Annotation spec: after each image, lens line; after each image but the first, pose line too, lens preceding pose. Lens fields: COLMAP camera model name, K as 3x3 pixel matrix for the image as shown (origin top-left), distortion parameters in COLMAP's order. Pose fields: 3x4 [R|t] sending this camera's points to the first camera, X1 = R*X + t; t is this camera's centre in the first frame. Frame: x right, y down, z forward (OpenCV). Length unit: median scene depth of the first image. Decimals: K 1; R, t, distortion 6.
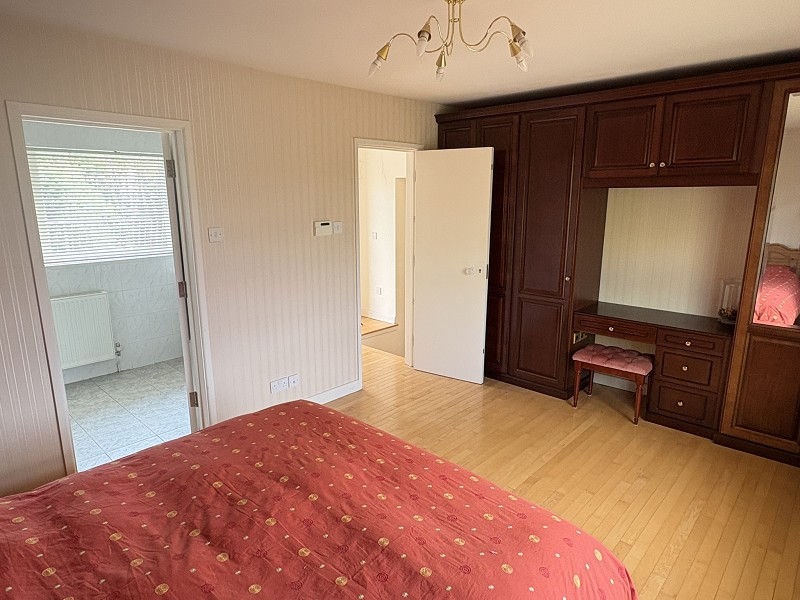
lens RADIAL K [[489.4, 0, 398.2], [0, 489.4, 302.2], [0, 0, 1]] dist [-0.003869, 0.008922]
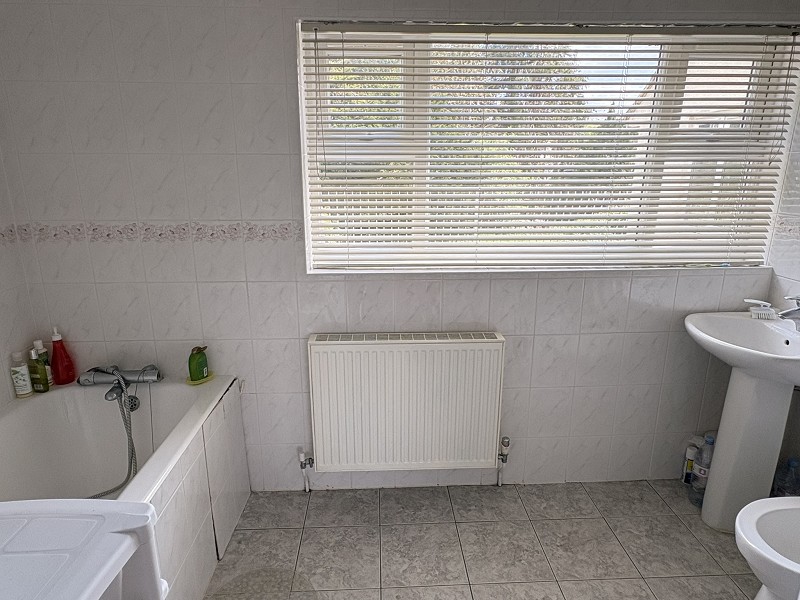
lens RADIAL K [[489.4, 0, 398.1], [0, 489.4, 299.5], [0, 0, 1]] dist [-0.003869, 0.008922]
pose [[0.721733, 0.178538, -0.668749, -0.345680], [-0.151420, 0.983484, 0.099147, -0.086336], [0.675406, 0.029705, 0.736847, 0.556923]]
